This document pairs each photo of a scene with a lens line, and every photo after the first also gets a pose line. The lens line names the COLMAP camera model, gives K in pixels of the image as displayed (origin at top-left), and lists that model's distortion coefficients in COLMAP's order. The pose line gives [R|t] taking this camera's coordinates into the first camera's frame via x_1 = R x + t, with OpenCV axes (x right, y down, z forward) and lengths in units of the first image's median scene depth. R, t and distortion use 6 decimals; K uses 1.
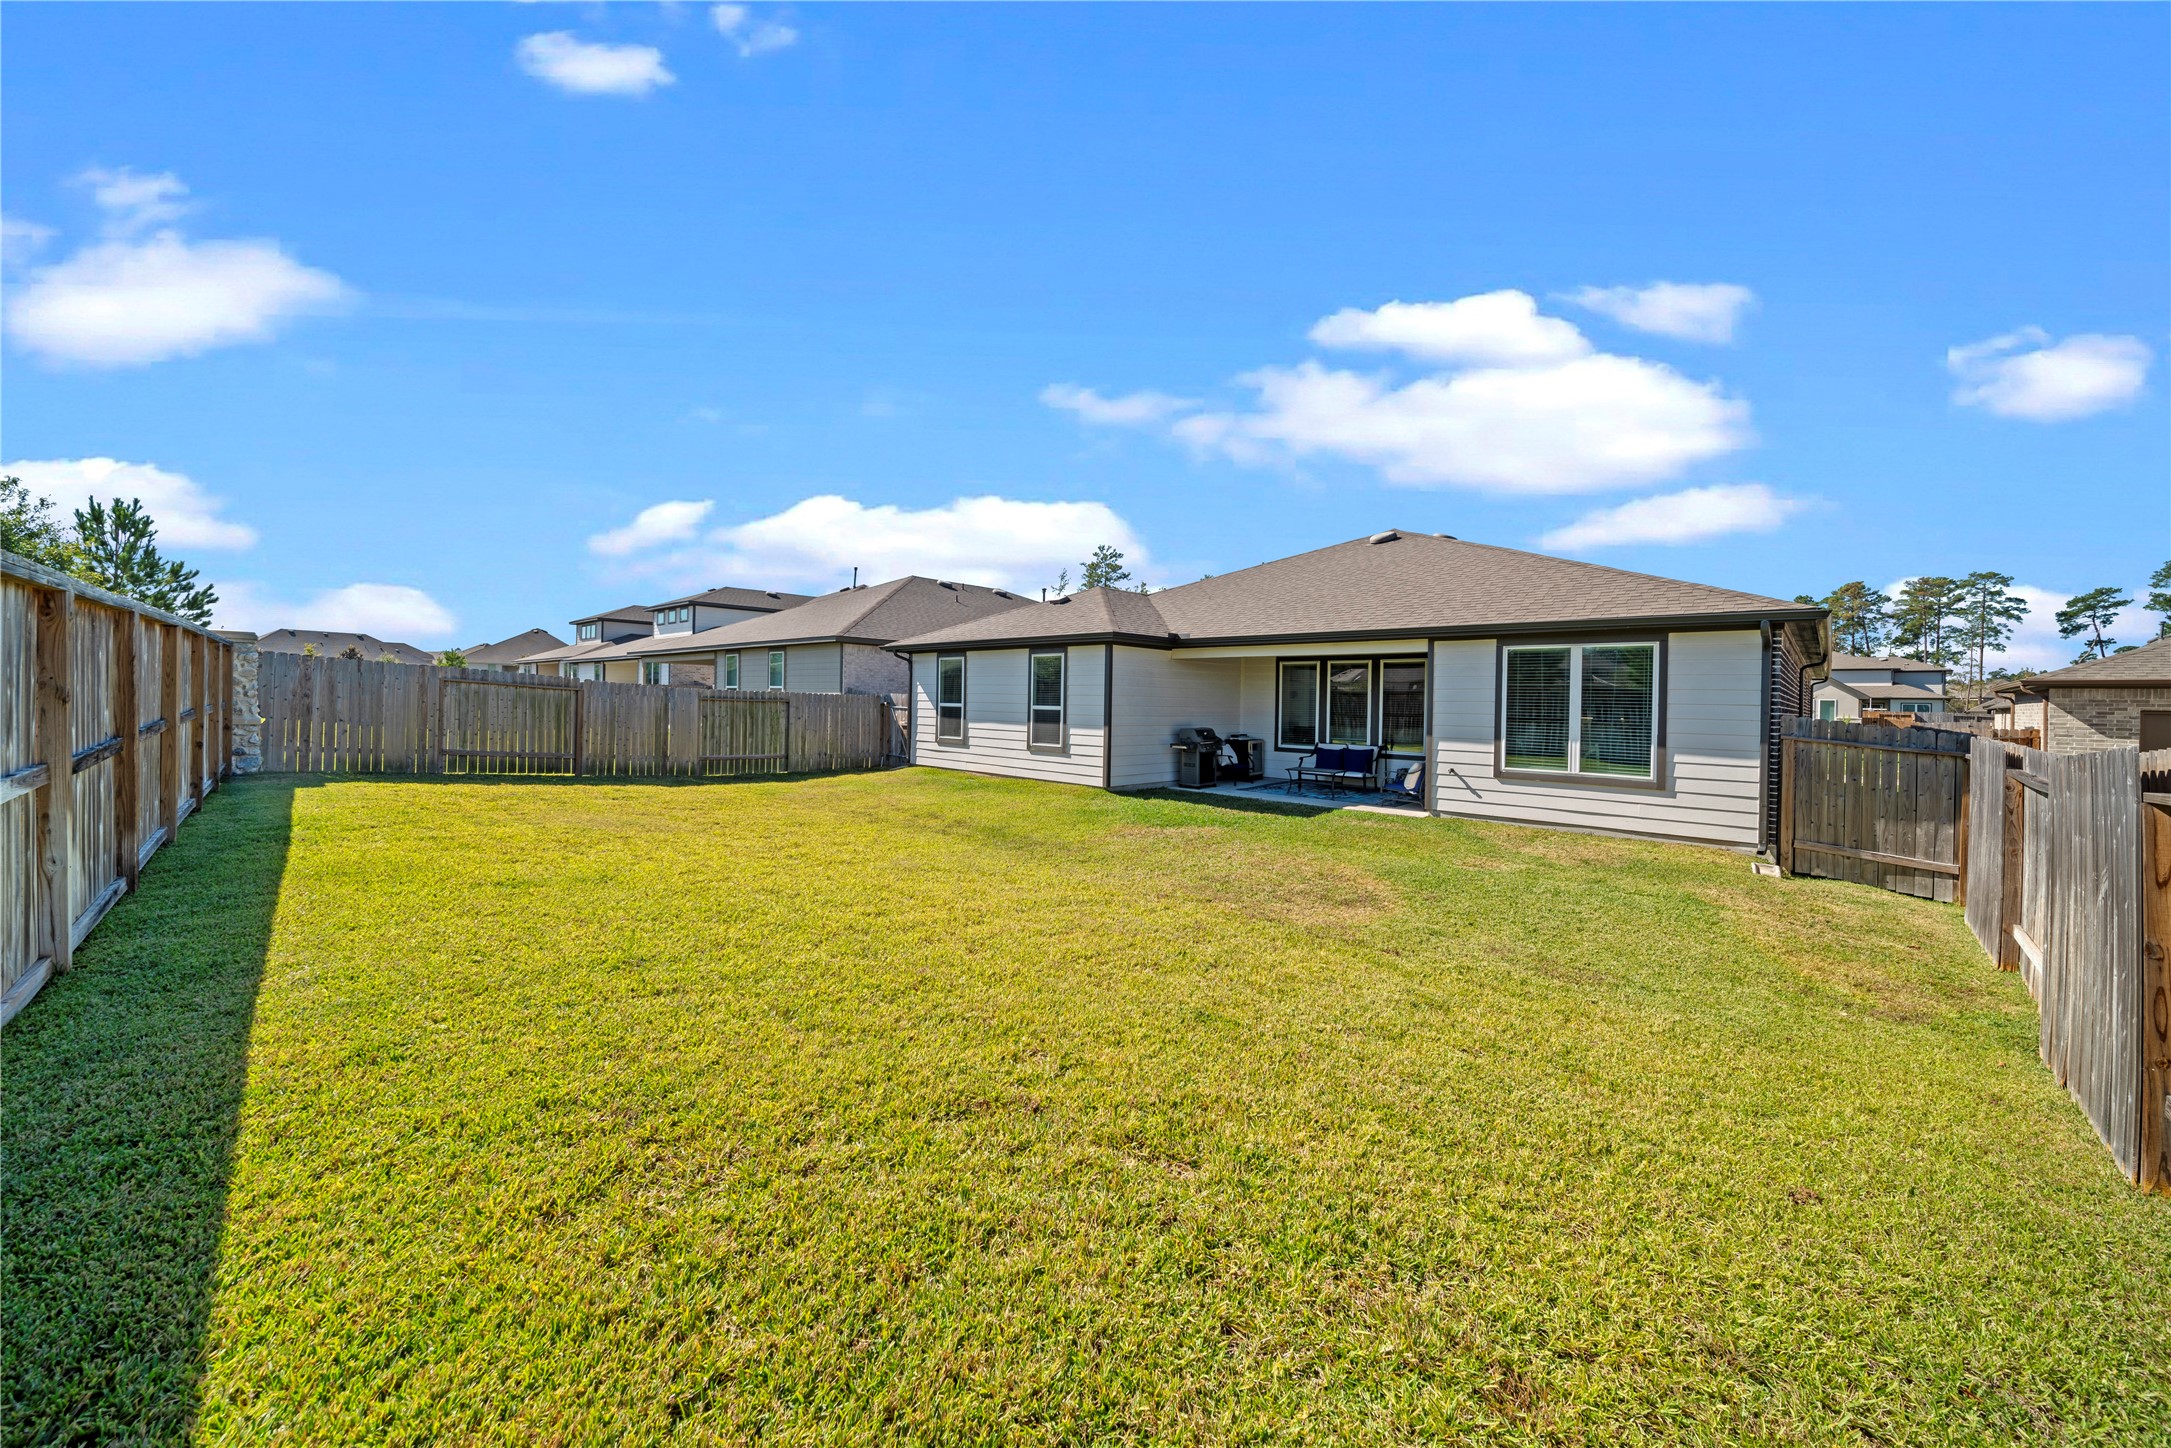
lens RADIAL K [[793.2, 0, 1082.7], [0, 793.2, 695.0], [0, 0, 1]] dist [-0.000474, -0.000021]
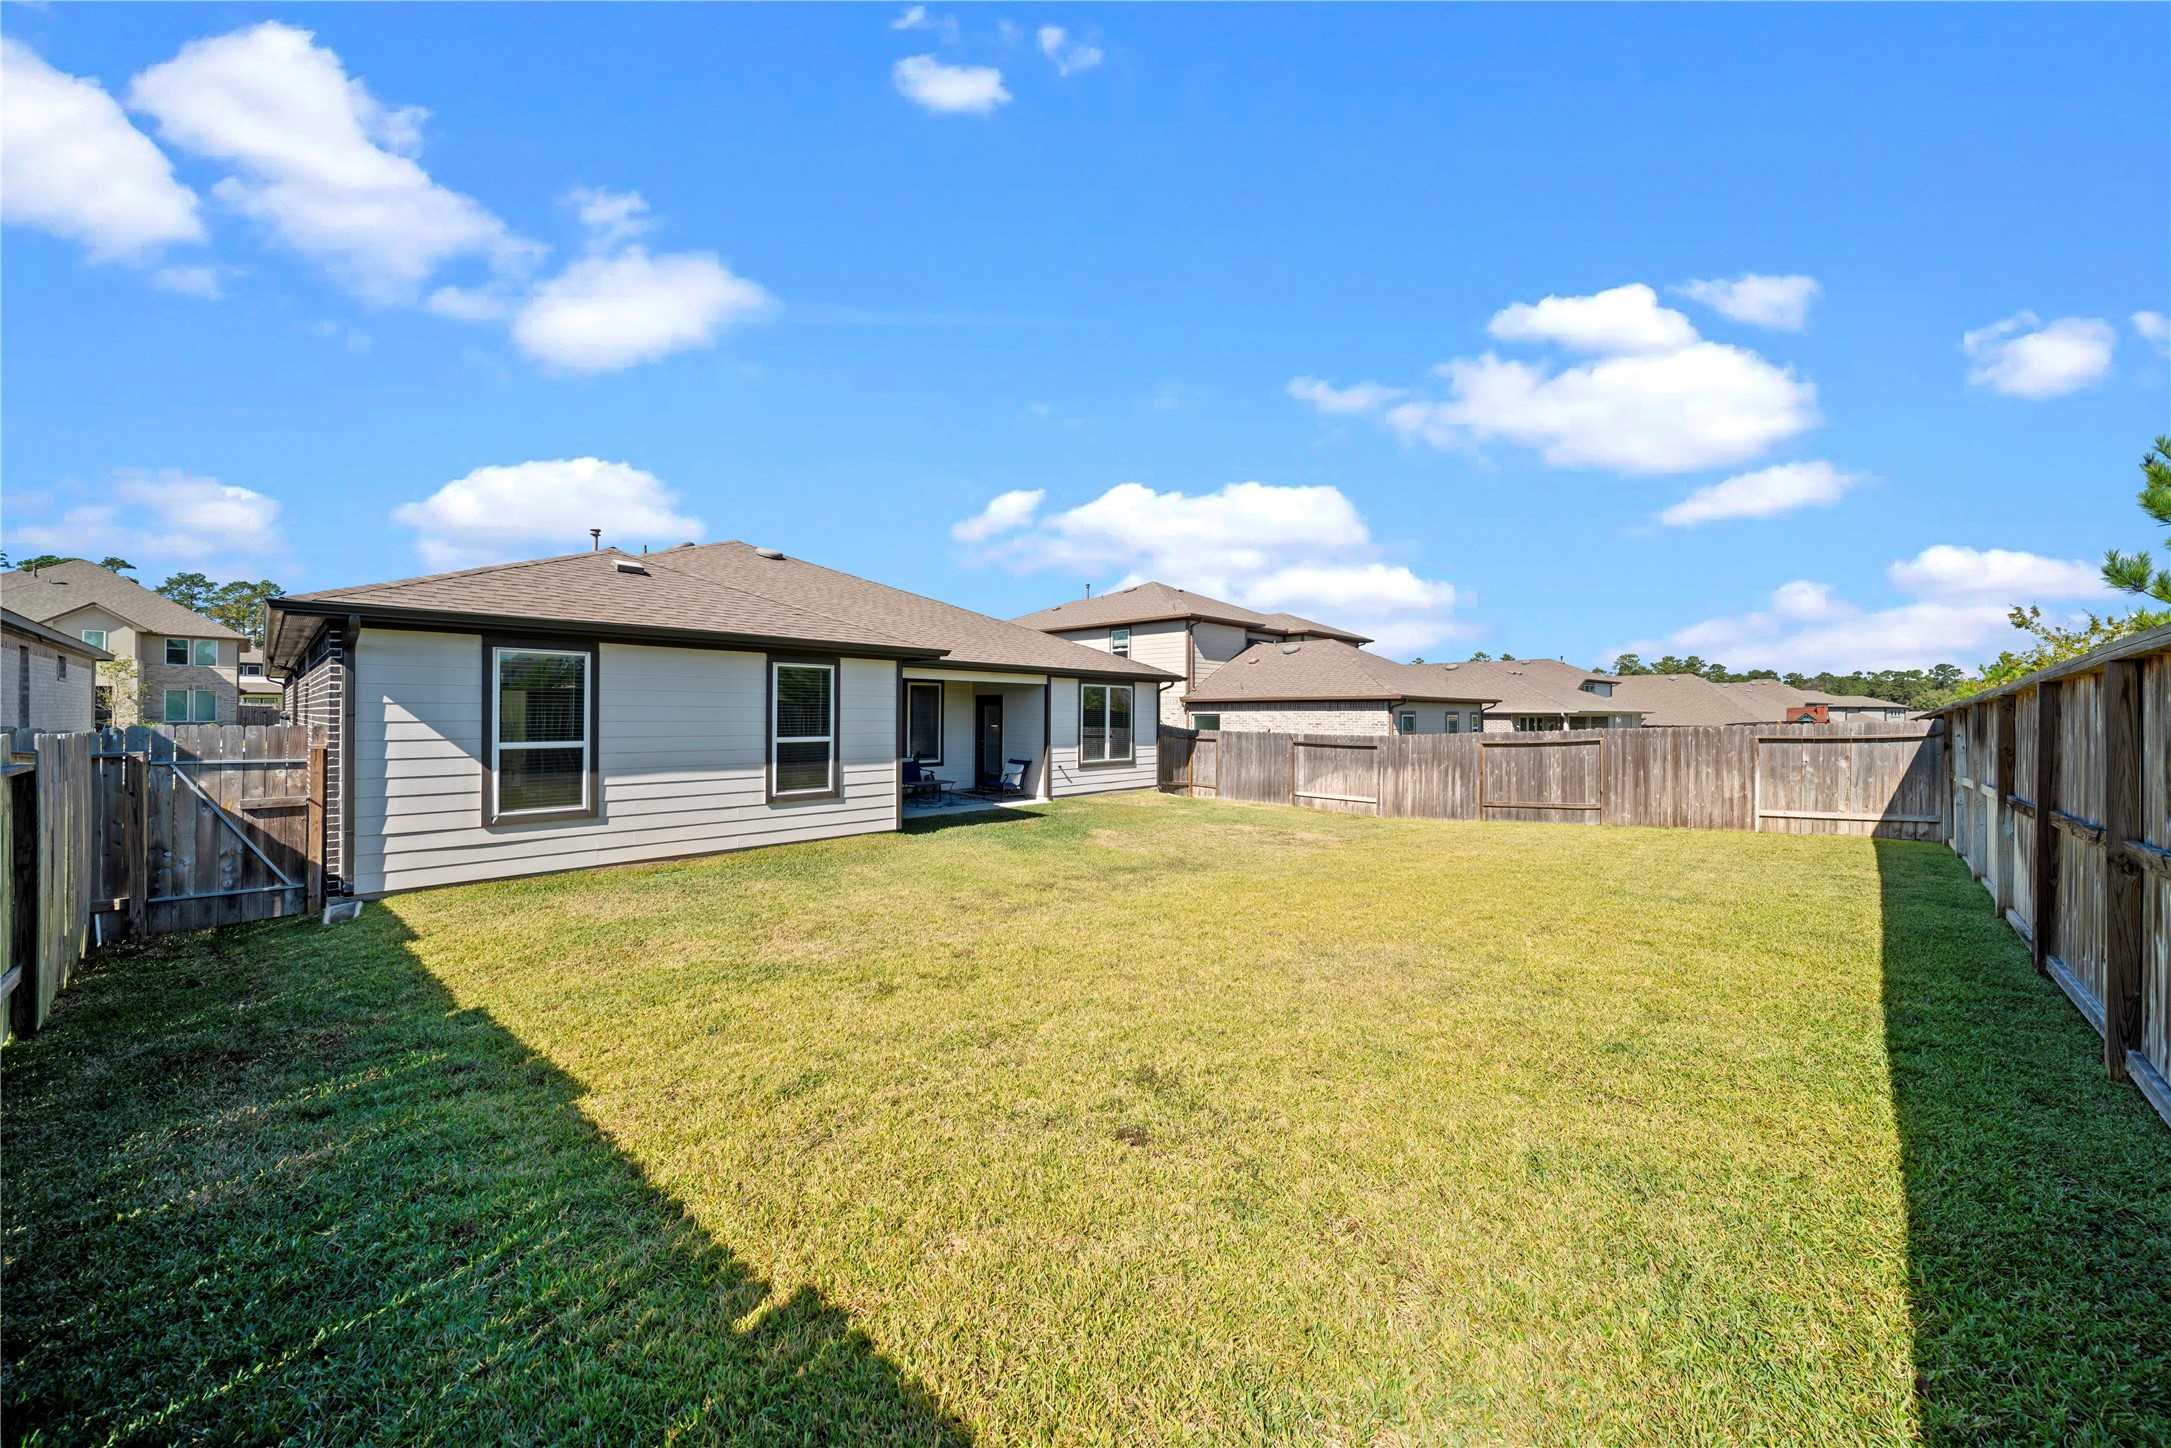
lens RADIAL K [[771.8, 0, 1082.8], [0, 771.8, 708.5], [0, 0, 1]] dist [-0.002589, -0.000399]
pose [[-0.009370, -0.011641, 0.999888, -0.766626], [-0.011287, 0.999870, 0.011535, -0.023582], [-0.999892, -0.011177, -0.009500, 0.778854]]
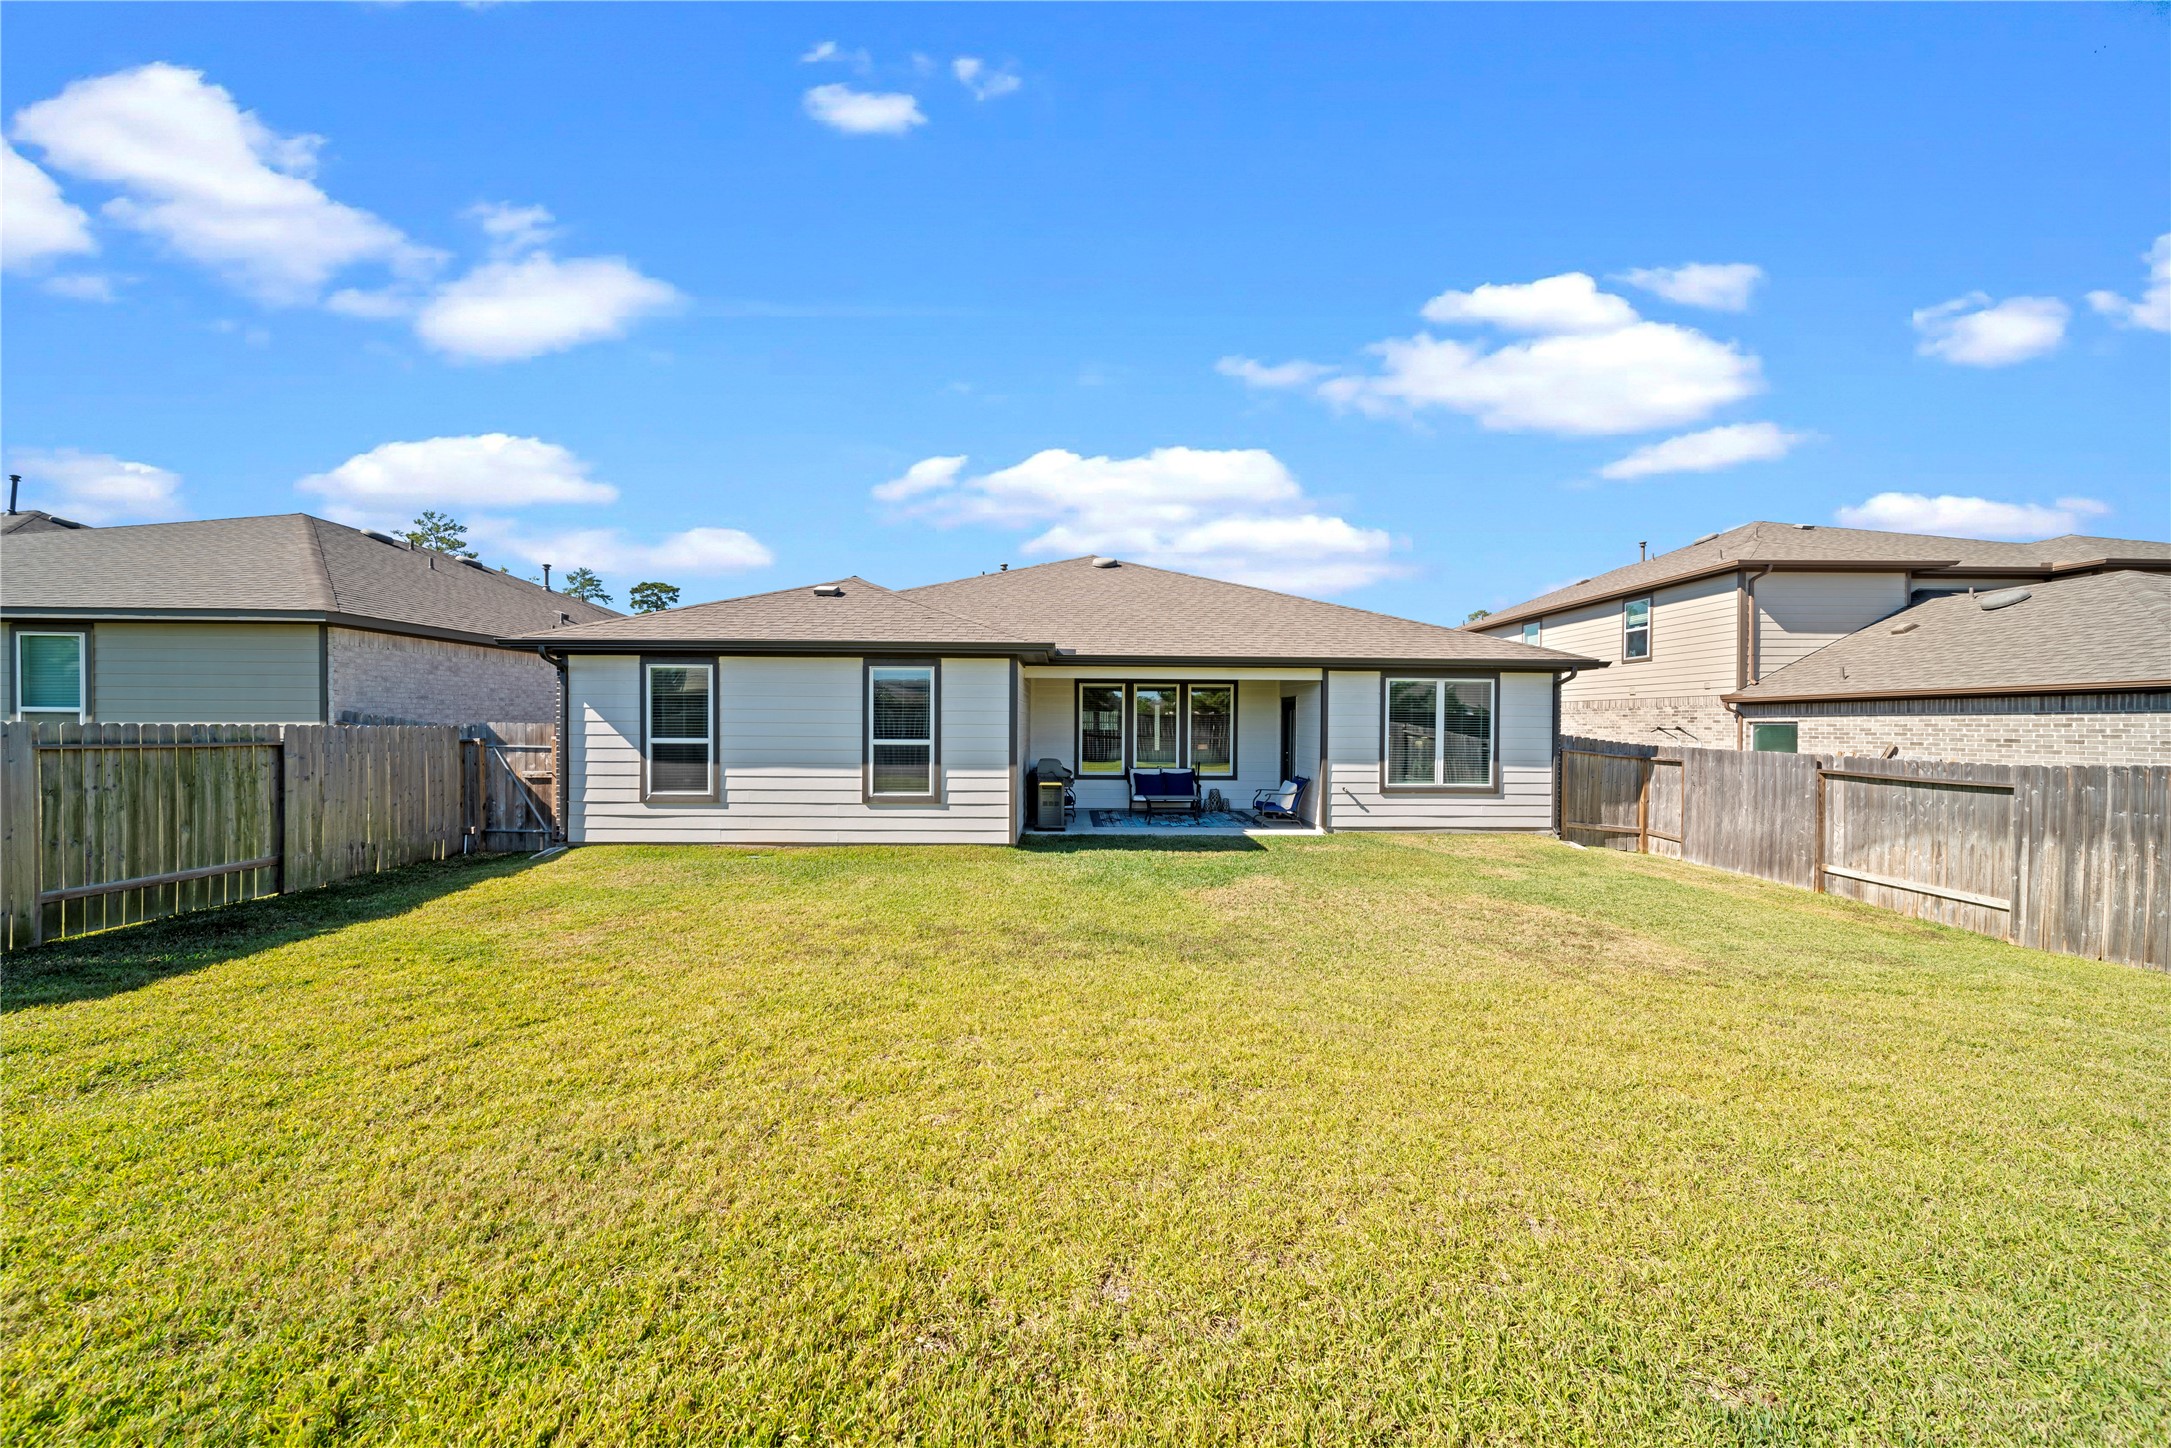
lens RADIAL K [[761.9, 0, 1087.0], [0, 761.9, 719.3], [0, 0, 1]] dist [-0.002851, -0.000102]
pose [[0.704271, -0.012971, 0.709812, -0.428908], [0.002116, 0.999867, 0.016172, -0.016013], [-0.709928, -0.009887, 0.704205, 0.408927]]
